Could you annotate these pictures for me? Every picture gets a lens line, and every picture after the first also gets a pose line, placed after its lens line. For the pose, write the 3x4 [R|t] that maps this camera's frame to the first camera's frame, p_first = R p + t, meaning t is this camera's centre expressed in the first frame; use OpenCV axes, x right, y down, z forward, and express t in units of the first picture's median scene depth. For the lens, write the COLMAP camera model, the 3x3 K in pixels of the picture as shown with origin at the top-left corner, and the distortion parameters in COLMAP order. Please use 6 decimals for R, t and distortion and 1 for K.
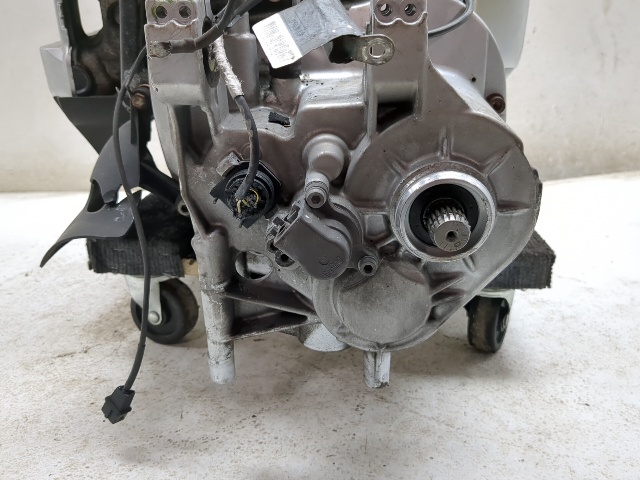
lens RADIAL K [[601.4, 0, 320.0], [0, 601.4, 240.0], [0, 0, 1]] dist [0.037076, -0.097617]
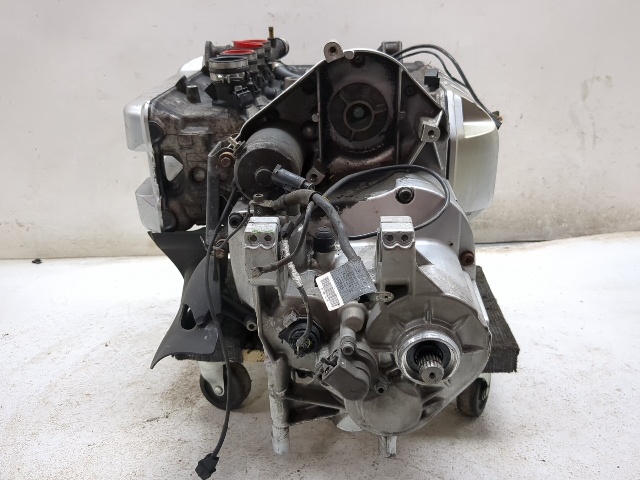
lens RADIAL K [[601.4, 0, 320.0], [0, 601.4, 240.0], [0, 0, 1]] dist [0.037076, -0.097617]
pose [[0.999795, -0.008194, -0.018535, -0.031757], [0.007790, 0.999733, -0.021771, -0.211055], [0.018708, 0.021623, 0.999591, -0.400078]]
